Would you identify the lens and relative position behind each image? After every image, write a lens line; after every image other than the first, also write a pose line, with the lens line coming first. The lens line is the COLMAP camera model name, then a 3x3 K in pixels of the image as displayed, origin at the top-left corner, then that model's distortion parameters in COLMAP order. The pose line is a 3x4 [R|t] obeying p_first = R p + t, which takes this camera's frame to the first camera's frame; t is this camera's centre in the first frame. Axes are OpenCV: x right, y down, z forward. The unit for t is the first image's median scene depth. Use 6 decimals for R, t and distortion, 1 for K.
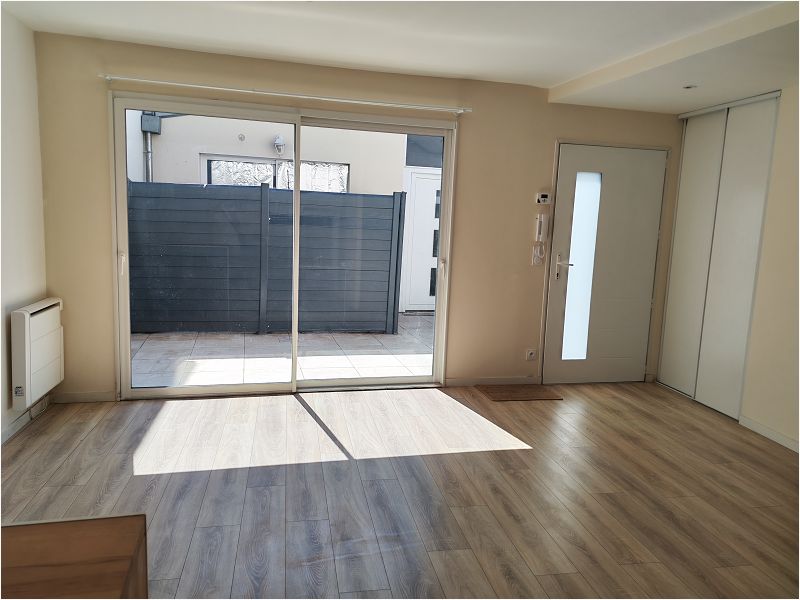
lens RADIAL K [[603.6, 0, 403.3], [0, 603.6, 295.0], [0, 0, 1]] dist [0.097462, -0.111555]
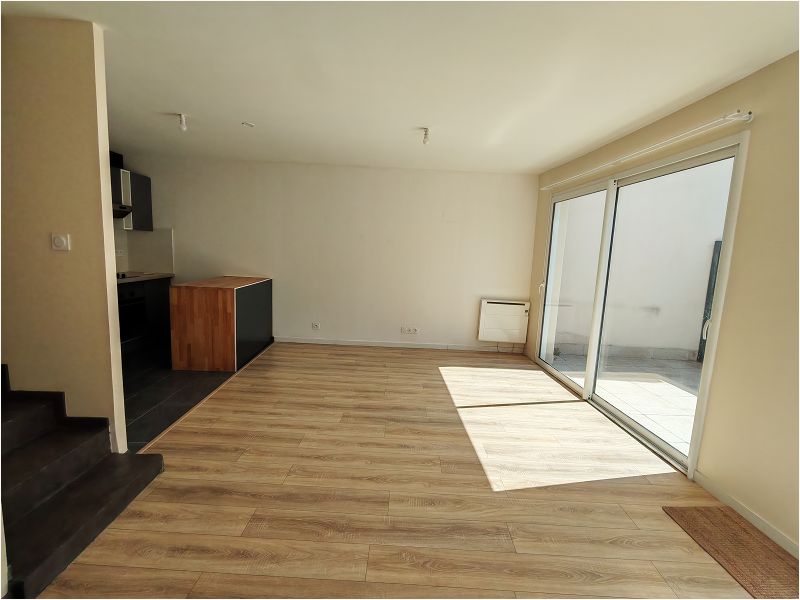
lens RADIAL K [[366.4, 0, 401.4], [0, 366.4, 296.9], [0, 0, 1]] dist [-0.001672, -0.000275]
pose [[-0.214174, 0.072056, -0.974134, 0.878551], [-0.183440, 0.976565, 0.112567, -0.089150], [0.959416, 0.202804, -0.195936, 1.037695]]
